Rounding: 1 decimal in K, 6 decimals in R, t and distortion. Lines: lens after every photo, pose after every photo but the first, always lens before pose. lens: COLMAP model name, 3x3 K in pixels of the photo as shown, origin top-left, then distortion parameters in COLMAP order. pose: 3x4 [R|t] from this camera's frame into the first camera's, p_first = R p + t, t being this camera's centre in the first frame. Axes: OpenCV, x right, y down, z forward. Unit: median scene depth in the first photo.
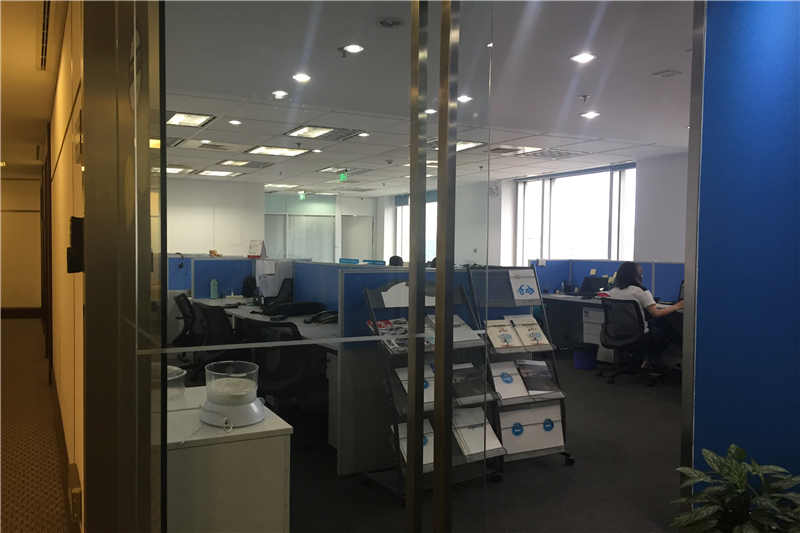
lens RADIAL K [[697.2, 0, 400.0], [0, 697.2, 266.5], [0, 0, 1]] dist [0.114140, -0.124936]
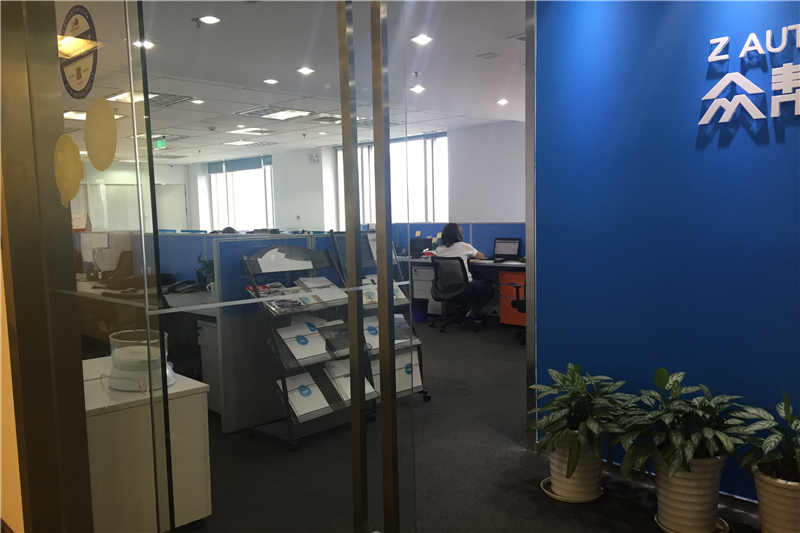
lens RADIAL K [[697.2, 0, 400.0], [0, 697.2, 266.5], [0, 0, 1]] dist [0.114140, -0.124936]
pose [[0.961569, -0.049477, 0.270068, -0.098279], [0.036460, 0.997928, 0.053007, 0.000442], [-0.272131, -0.041123, 0.961381, -0.072139]]
